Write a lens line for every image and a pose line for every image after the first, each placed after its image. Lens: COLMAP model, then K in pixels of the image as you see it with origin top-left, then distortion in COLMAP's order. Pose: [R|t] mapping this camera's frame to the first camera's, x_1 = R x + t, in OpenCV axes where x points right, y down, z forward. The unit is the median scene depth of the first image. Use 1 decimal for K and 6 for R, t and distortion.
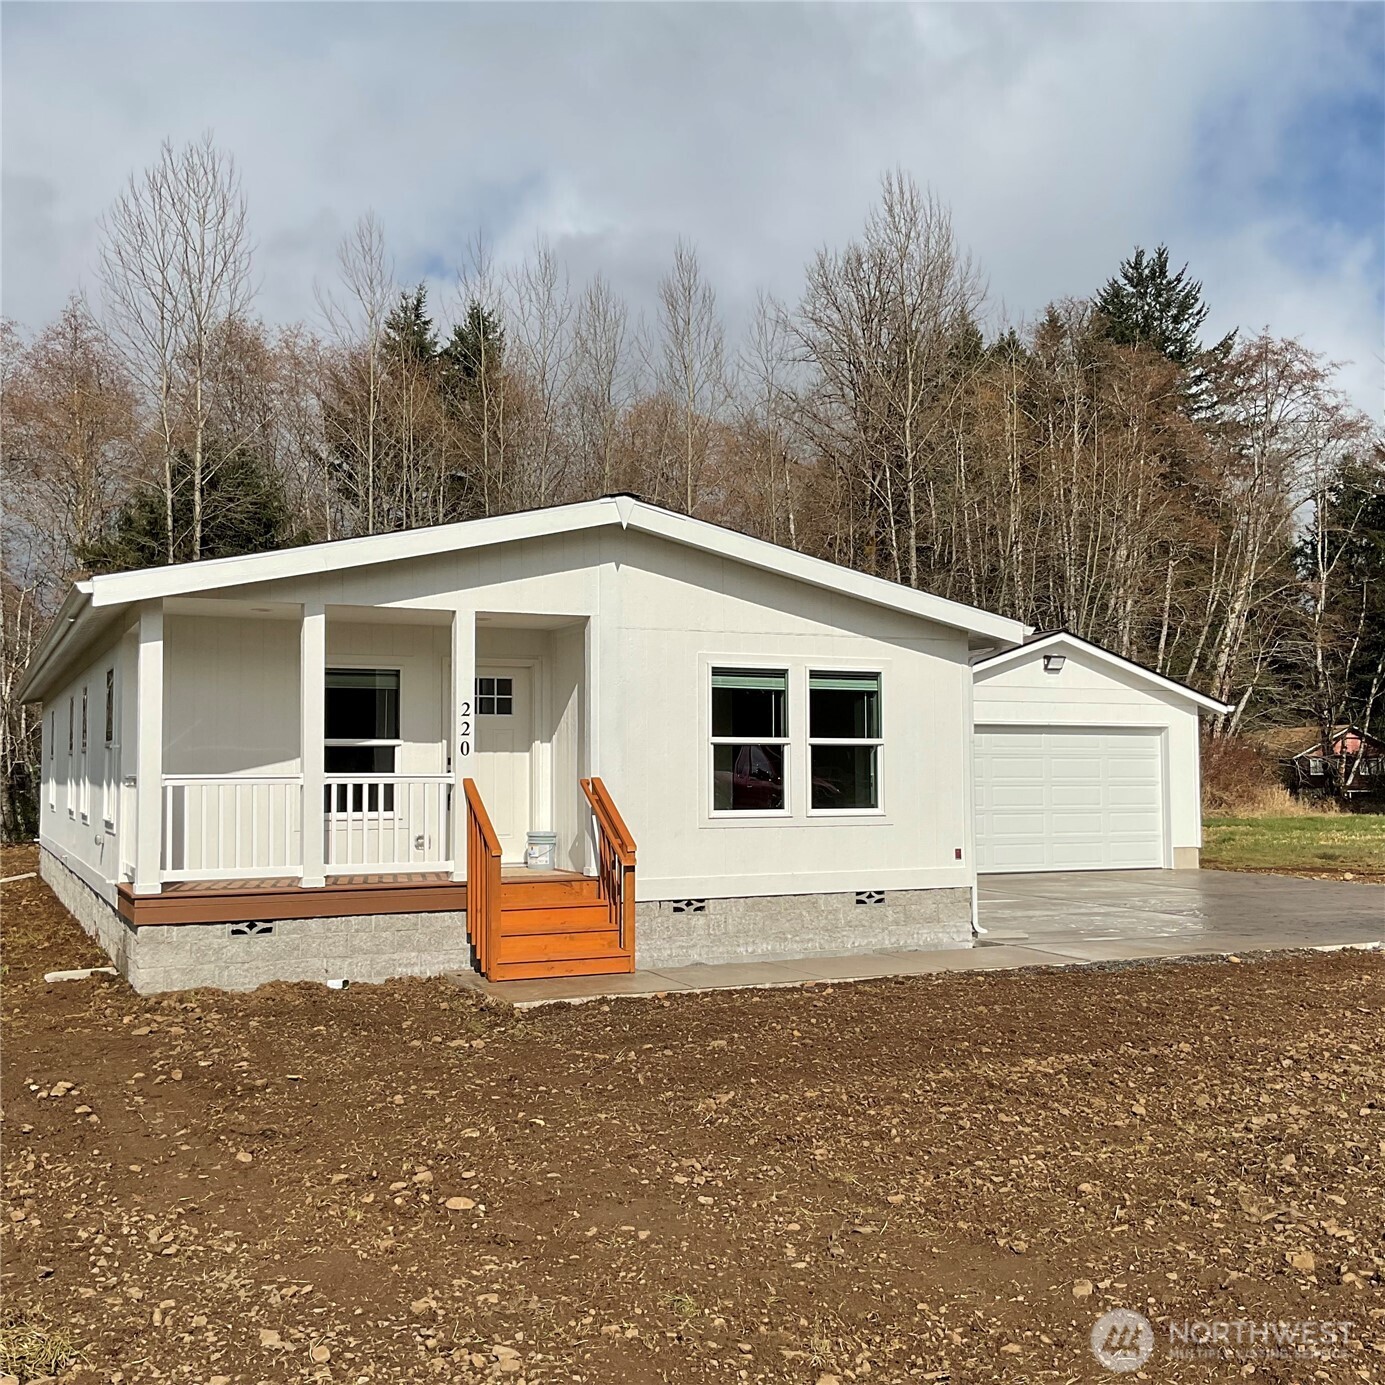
lens RADIAL K [[1524.2, 0, 692.5], [0, 1524.2, 692.5], [0, 0, 1]] dist [0.105006, -0.172301]
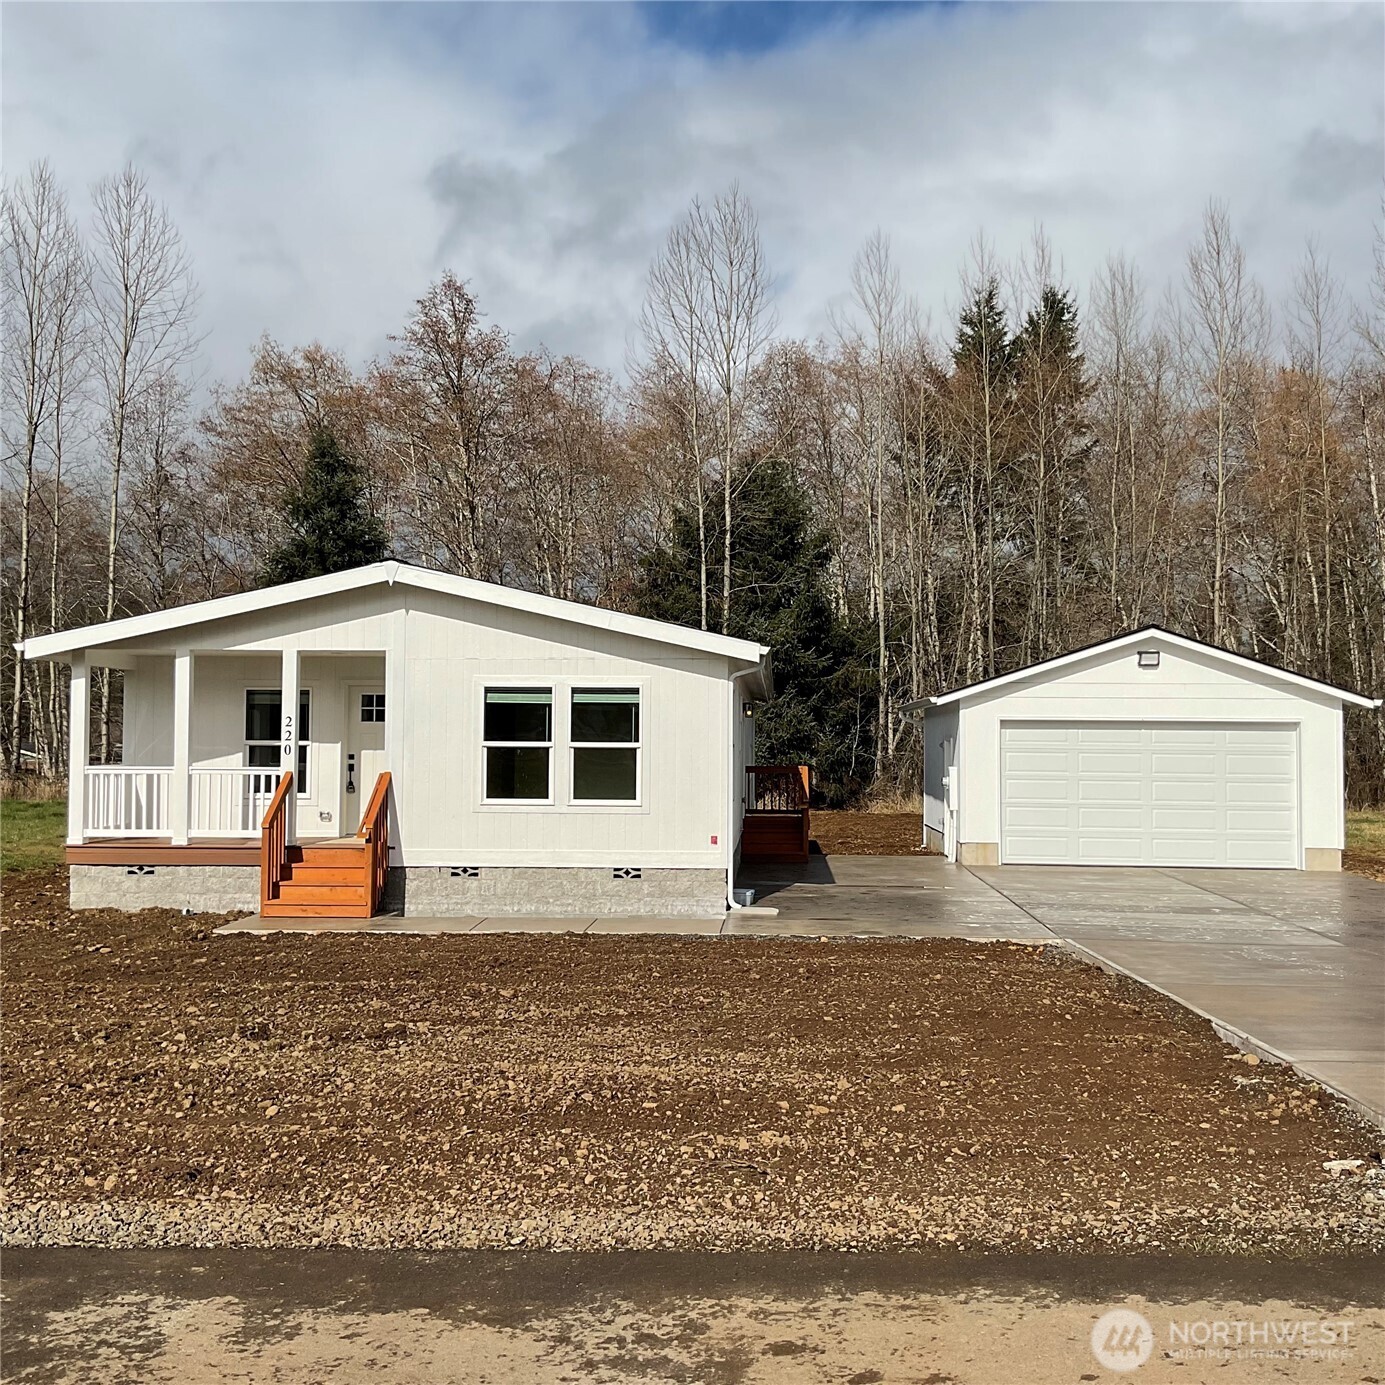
lens RADIAL K [[1524.2, 0, 692.5], [0, 1524.2, 692.5], [0, 0, 1]] dist [0.105006, -0.172301]
pose [[0.878323, -0.006485, -0.478024, 0.752945], [0.015105, 0.999785, 0.014191, -0.026579], [0.477829, -0.019685, 0.878232, -0.041080]]
